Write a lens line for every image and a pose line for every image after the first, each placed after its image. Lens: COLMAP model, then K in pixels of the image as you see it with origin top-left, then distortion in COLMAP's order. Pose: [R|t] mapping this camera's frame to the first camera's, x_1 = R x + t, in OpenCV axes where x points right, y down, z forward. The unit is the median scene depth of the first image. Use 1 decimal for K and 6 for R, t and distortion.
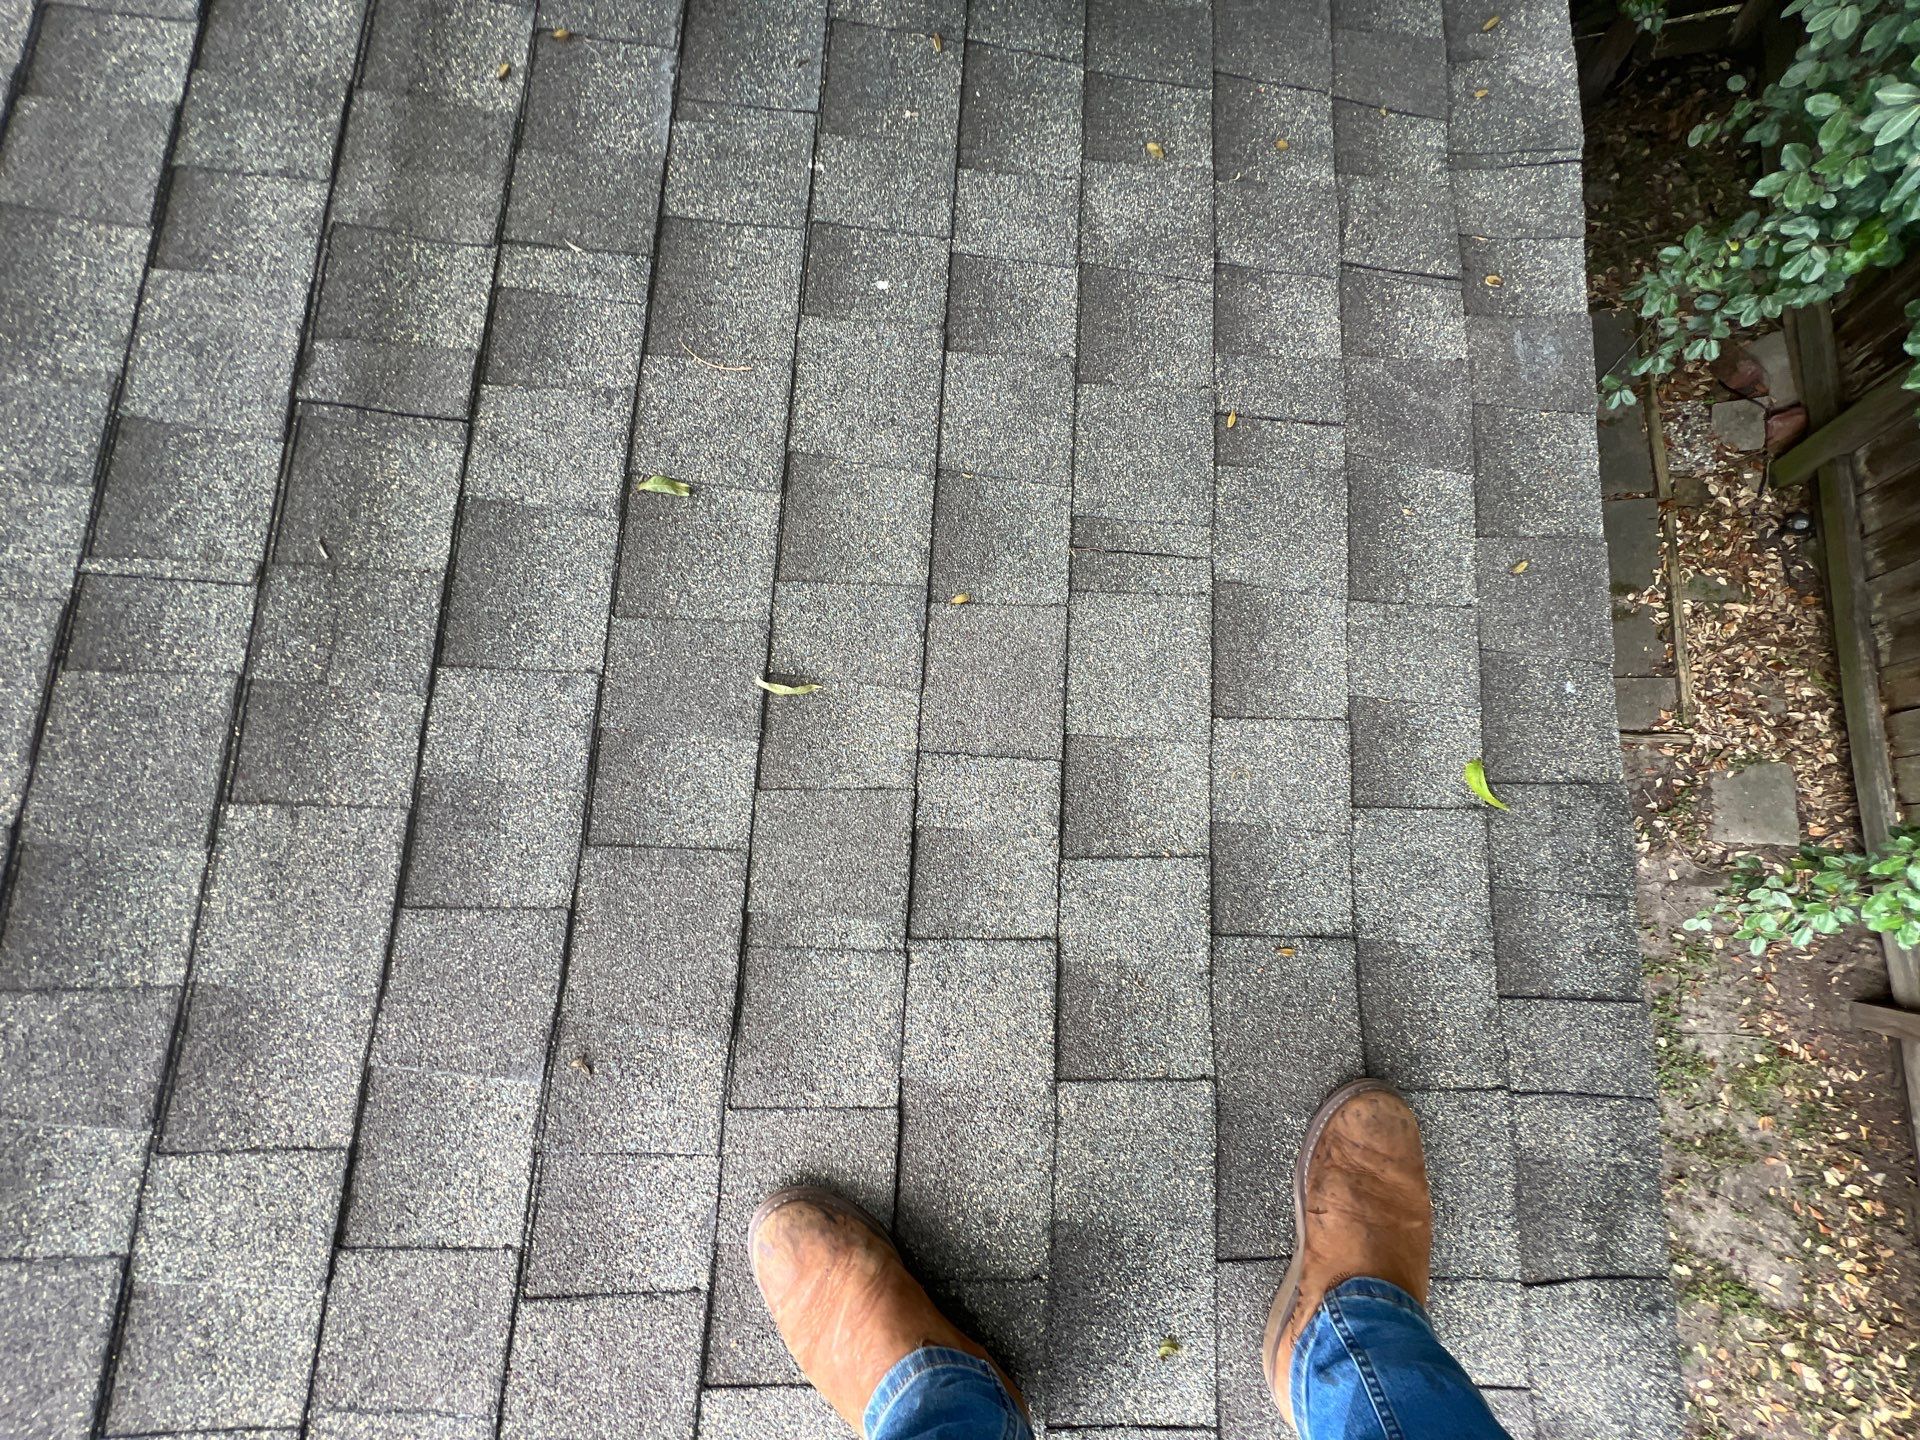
lens RADIAL K [[768.7, 0, 956.8], [0, 768.7, 716.3], [0, 0, 1]] dist [-0.004394, 0.001170]
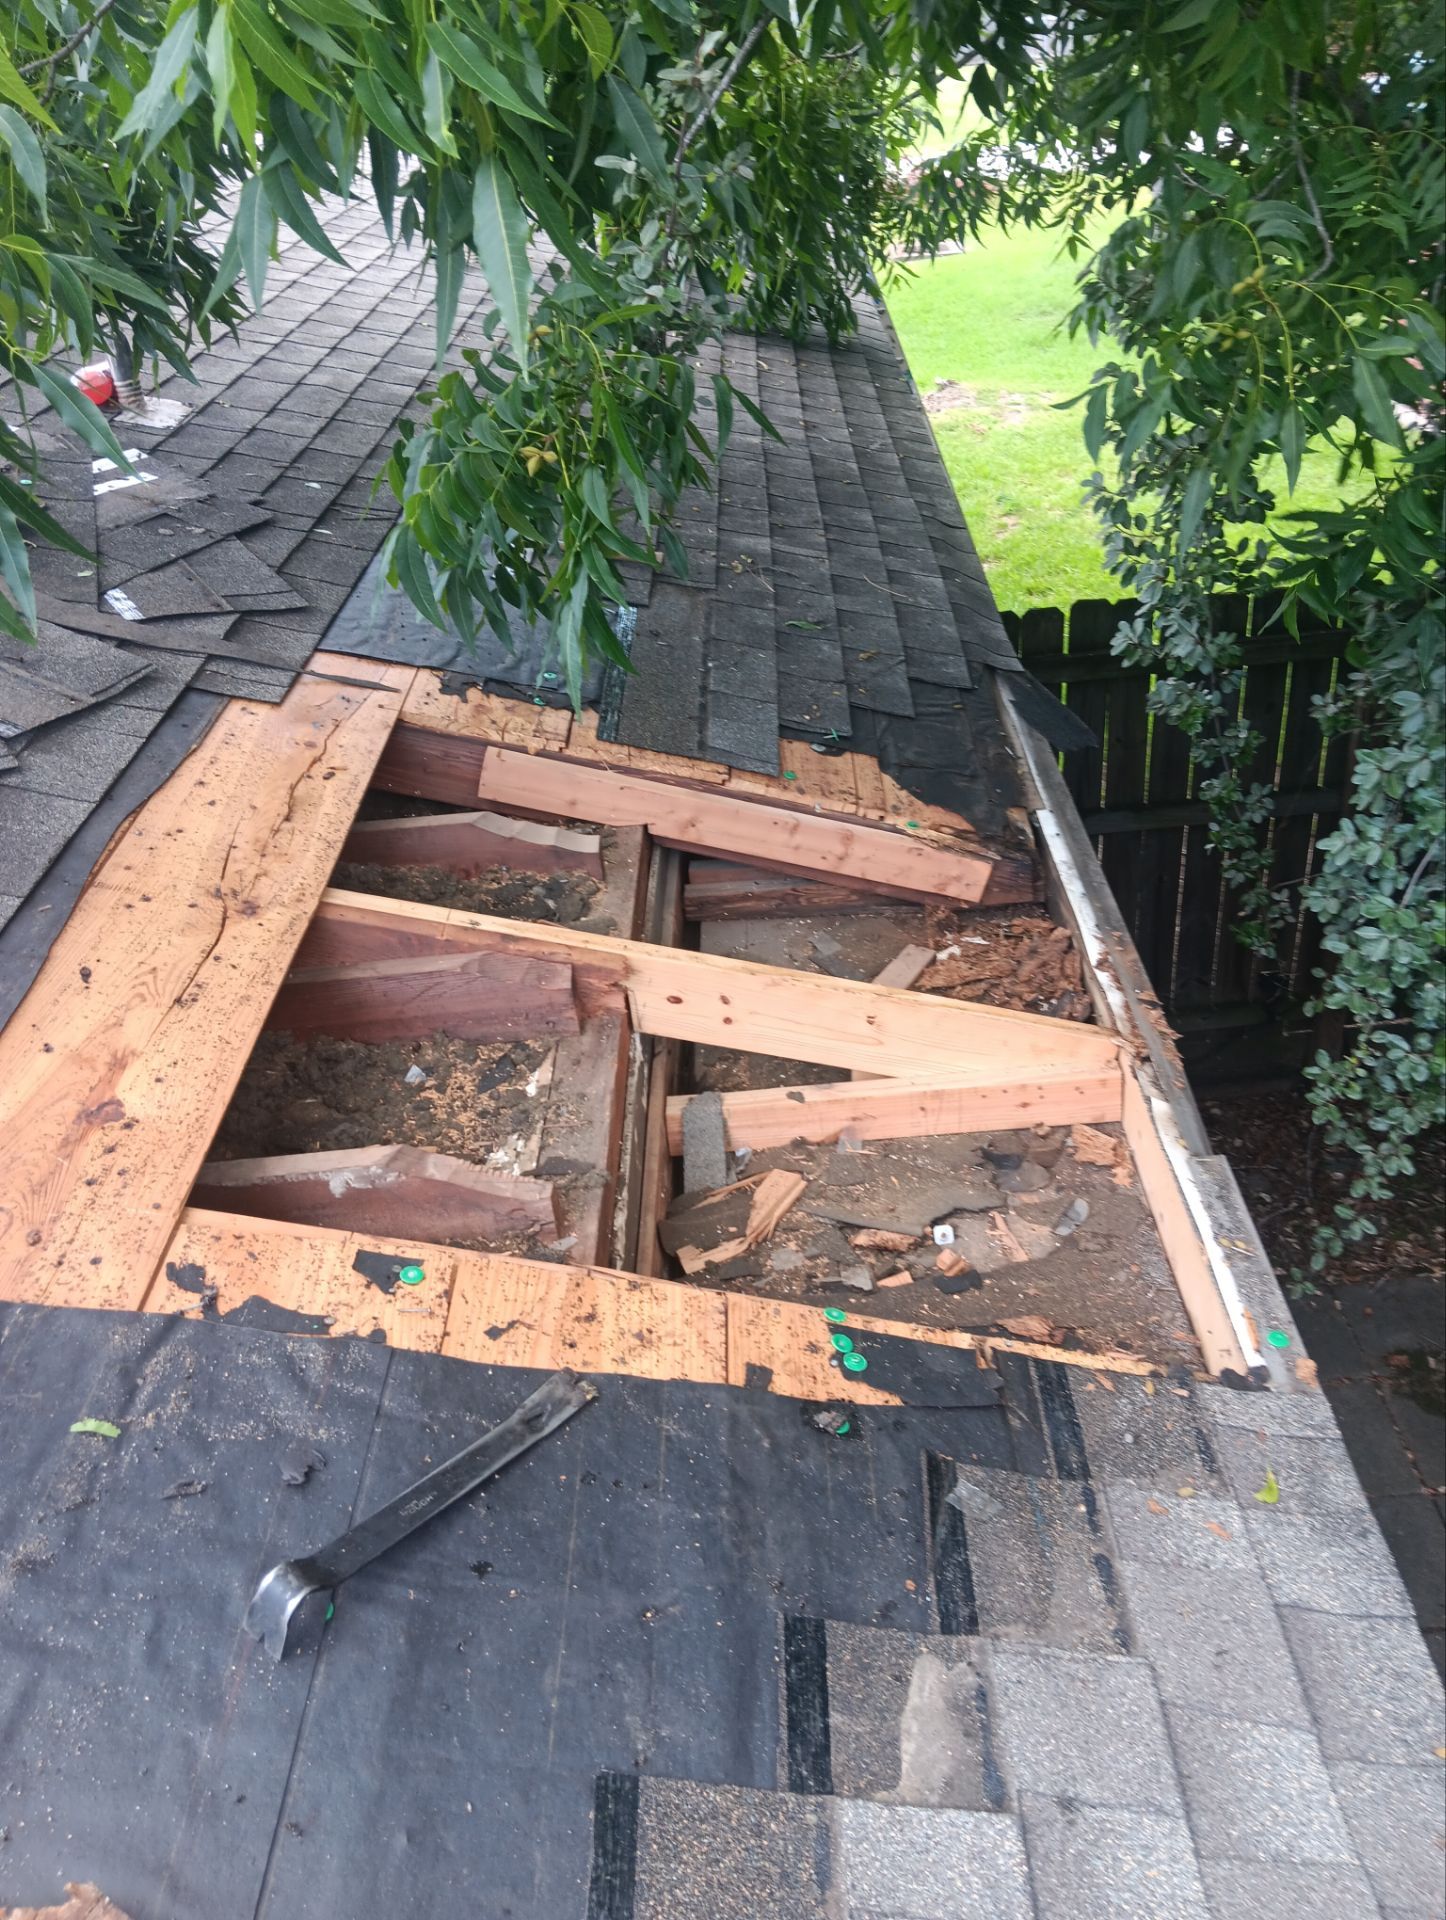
lens RADIAL K [[1508.7, 0, 719.8], [0, 1508.7, 953.9], [0, 0, 1]] dist [0.023389, -0.059884]
pose [[0.992960, 0.068395, 0.096711, -0.239576], [0.025962, 0.670942, -0.741055, 1.543650], [-0.115572, 0.738348, 0.664443, -0.825829]]
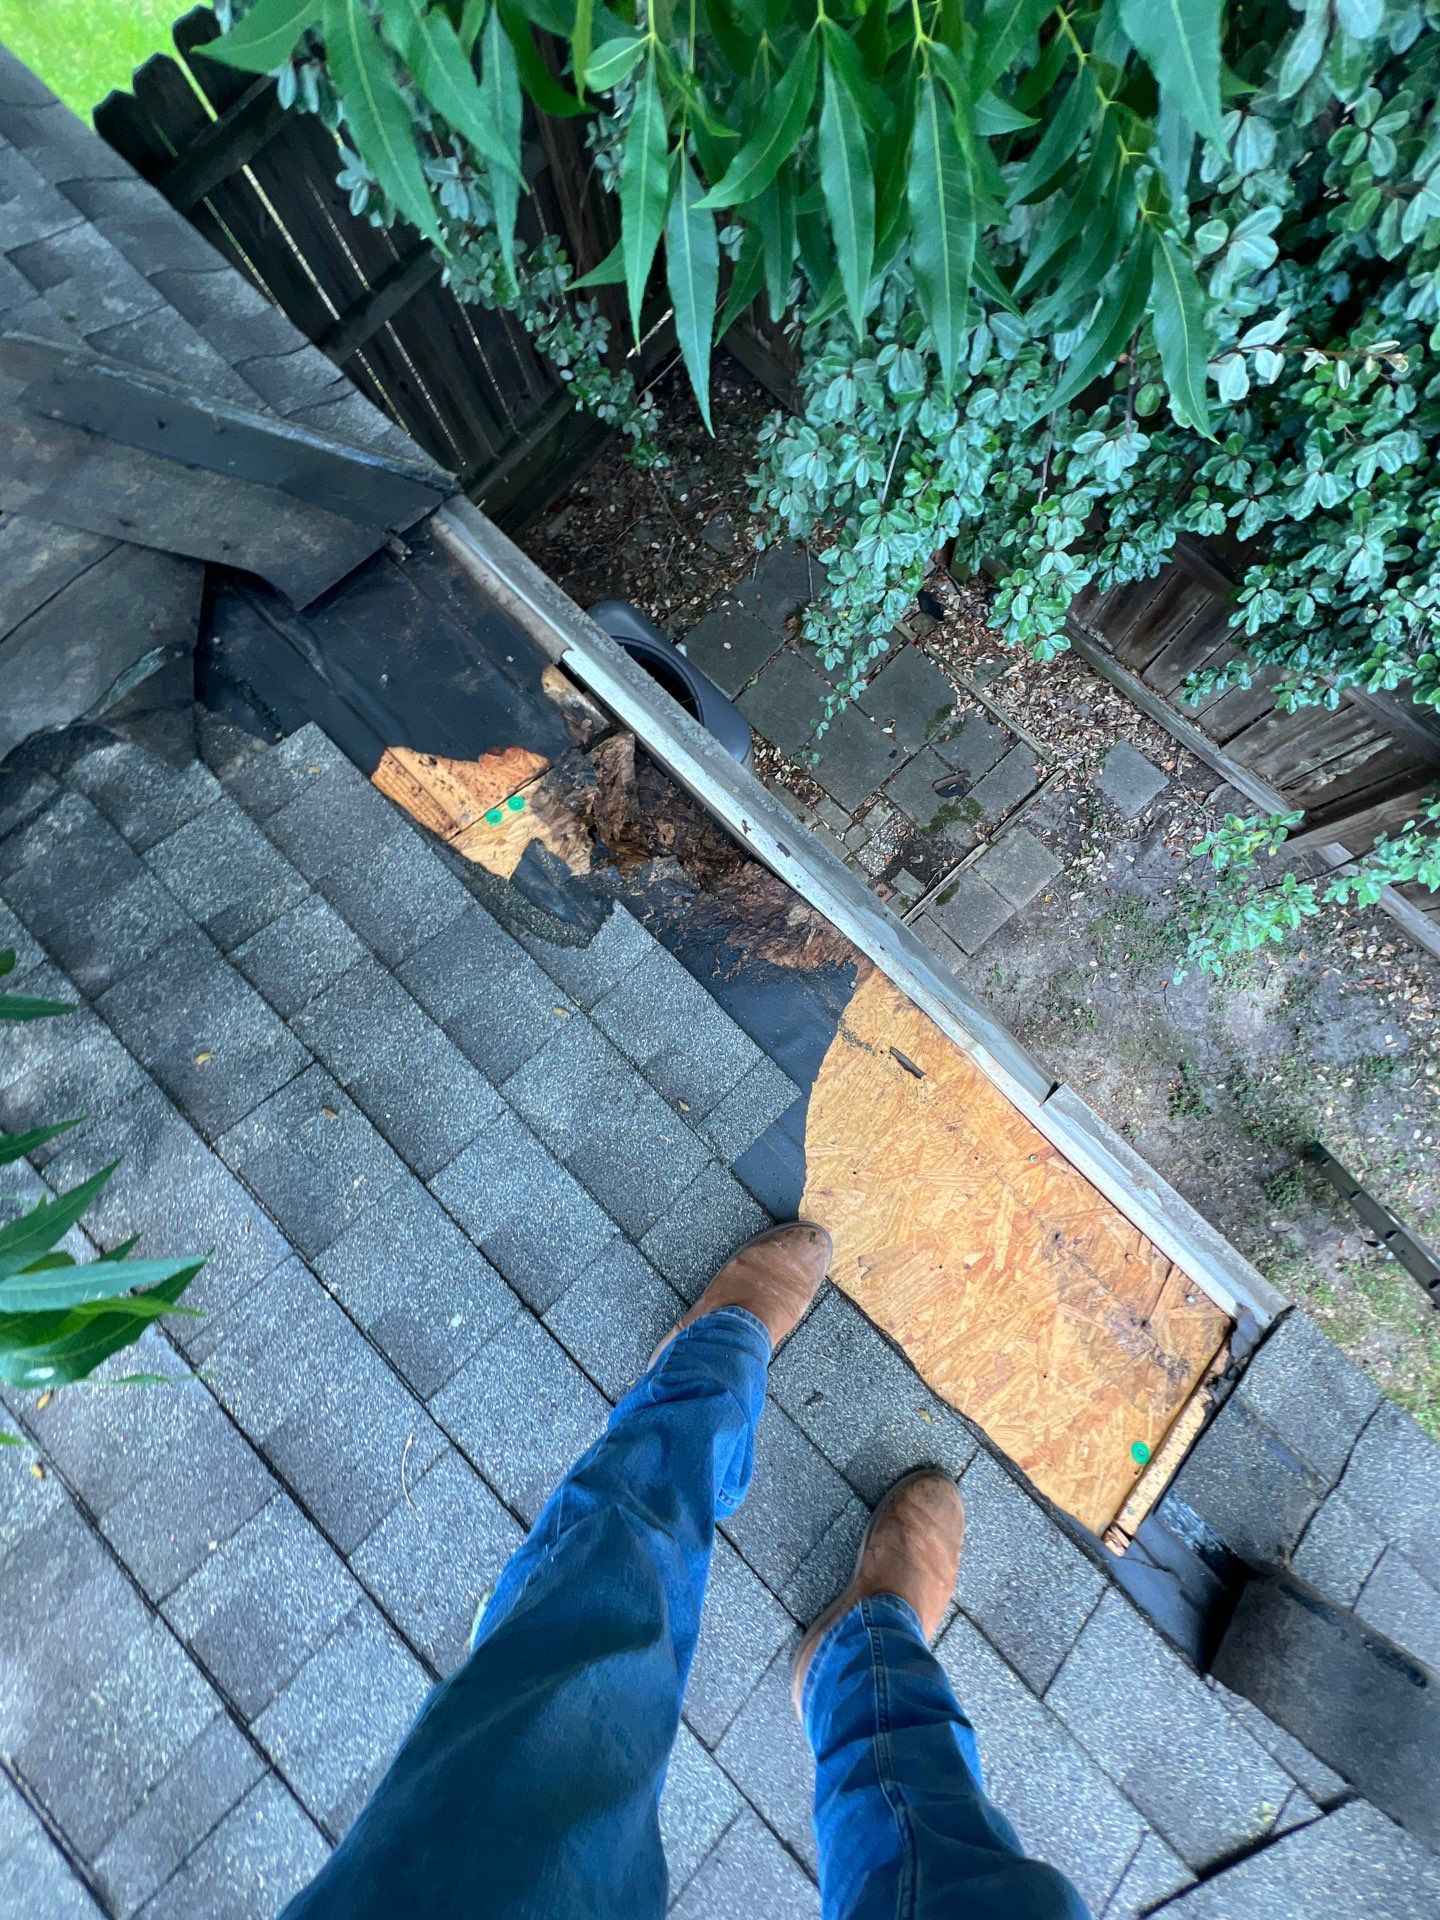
lens RADIAL K [[768.7, 0, 723.5], [0, 768.7, 958.7], [0, 0, 1]] dist [-0.004394, 0.001170]
pose [[0.681752, -0.693948, 0.231625, 0.272985], [0.706959, 0.706366, 0.035447, -0.673486], [-0.188211, 0.139583, 0.972159, -0.252128]]
